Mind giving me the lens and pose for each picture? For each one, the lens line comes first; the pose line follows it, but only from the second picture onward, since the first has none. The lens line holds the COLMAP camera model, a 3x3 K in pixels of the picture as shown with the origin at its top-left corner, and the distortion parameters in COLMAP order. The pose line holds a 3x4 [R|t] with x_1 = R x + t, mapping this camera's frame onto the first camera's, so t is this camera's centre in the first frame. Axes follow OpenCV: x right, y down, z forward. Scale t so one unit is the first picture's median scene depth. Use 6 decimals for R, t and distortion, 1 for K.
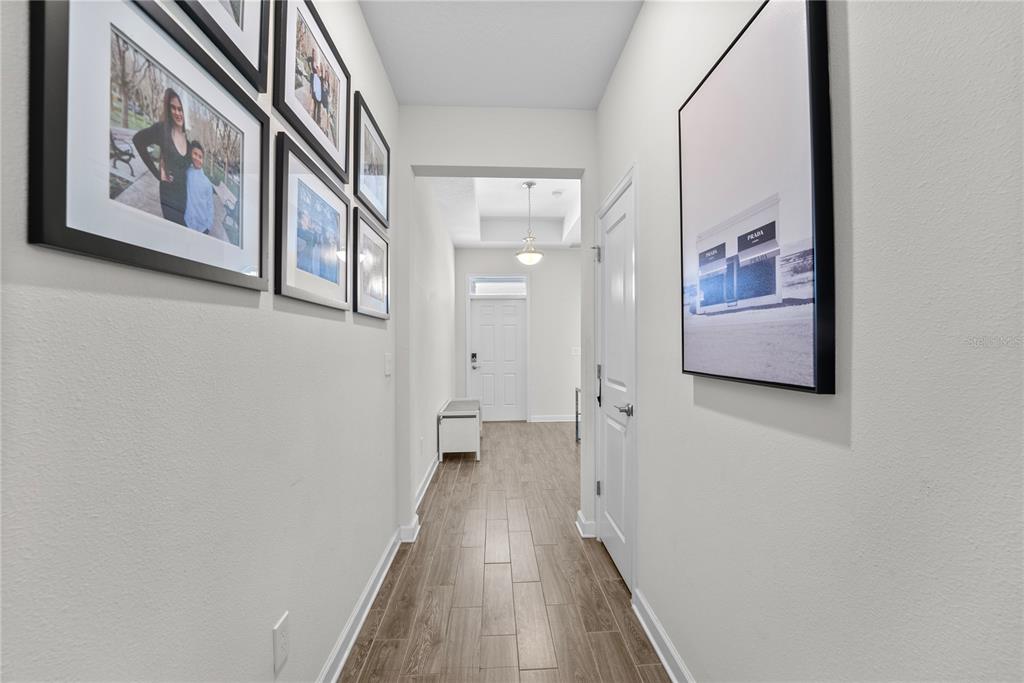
lens RADIAL K [[412.5, 0, 514.5], [0, 412.5, 341.8], [0, 0, 1]] dist [0.001941, 0.000107]
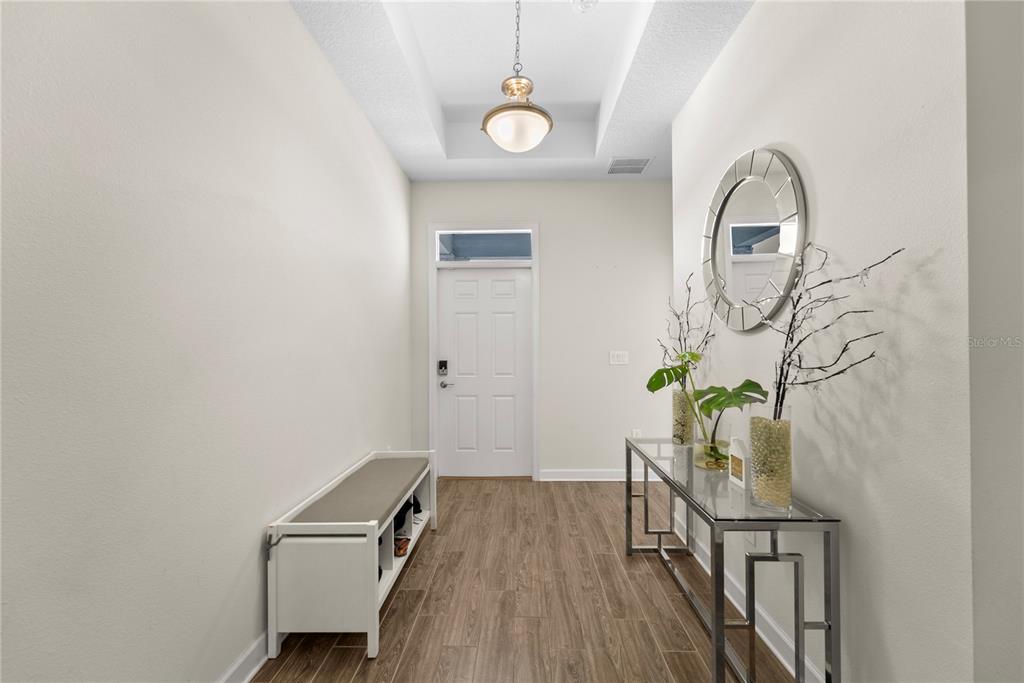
lens RADIAL K [[412.5, 0, 514.5], [0, 412.5, 341.8], [0, 0, 1]] dist [0.001941, 0.000107]
pose [[0.997676, 0.001323, -0.068125, 0.047085], [-0.001554, 0.999993, -0.003328, 0.003116], [0.068120, 0.003426, 0.997671, 0.457717]]
